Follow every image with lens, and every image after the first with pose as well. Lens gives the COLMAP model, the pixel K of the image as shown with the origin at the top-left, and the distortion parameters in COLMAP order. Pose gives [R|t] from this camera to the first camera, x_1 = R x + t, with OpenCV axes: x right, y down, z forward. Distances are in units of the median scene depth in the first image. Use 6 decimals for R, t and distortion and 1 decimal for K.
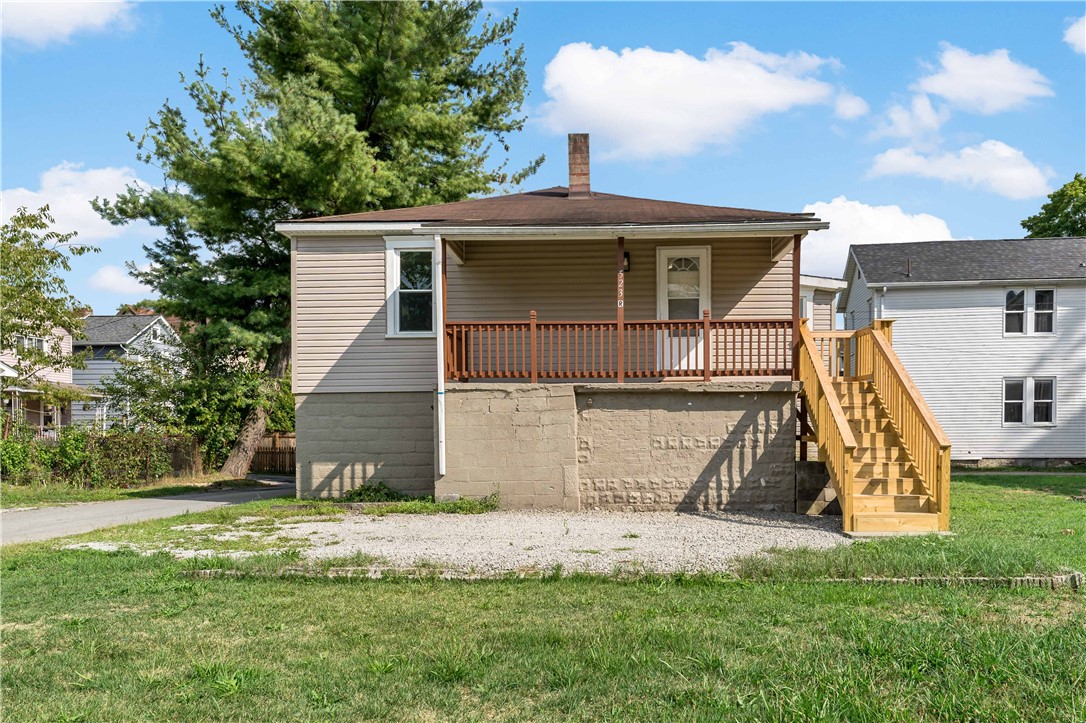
lens RADIAL K [[760.5, 0, 569.0], [0, 760.5, 388.6], [0, 0, 1]] dist [0.008836, 0.000436]
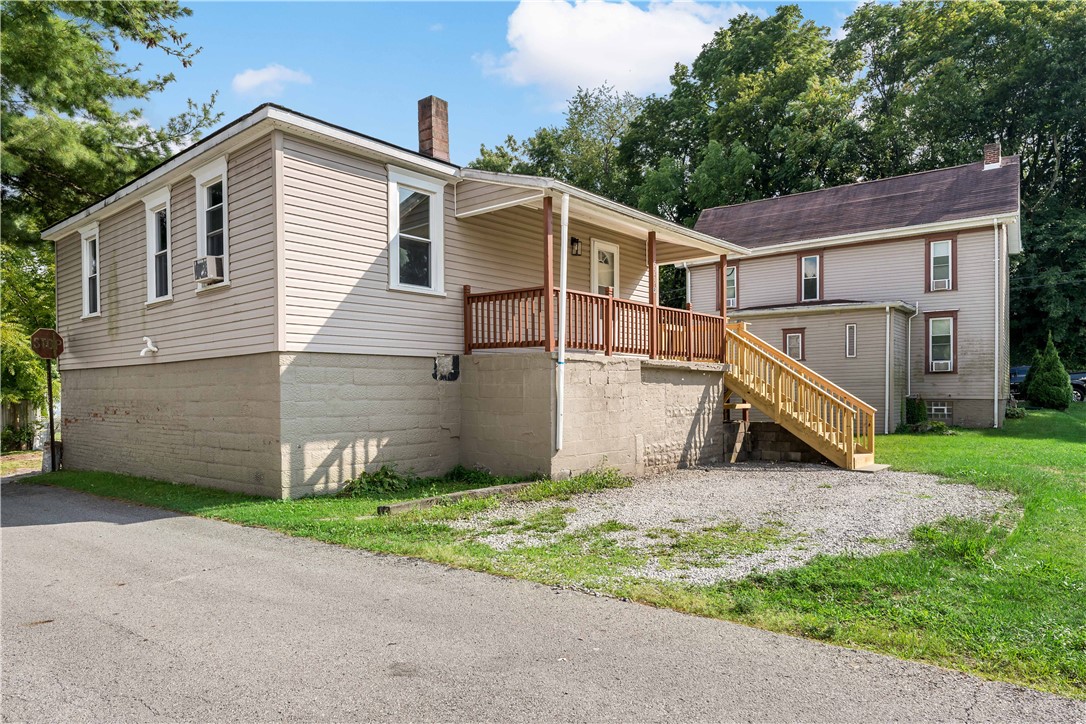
lens RADIAL K [[682.4, 0, 542.8], [0, 682.4, 363.3], [0, 0, 1]] dist [-0.010106, -0.000824]
pose [[0.638952, 0.037586, 0.768328, -0.701296], [-0.042364, 0.999009, -0.013640, 0.016080], [-0.768079, -0.023834, 0.639911, 0.405533]]
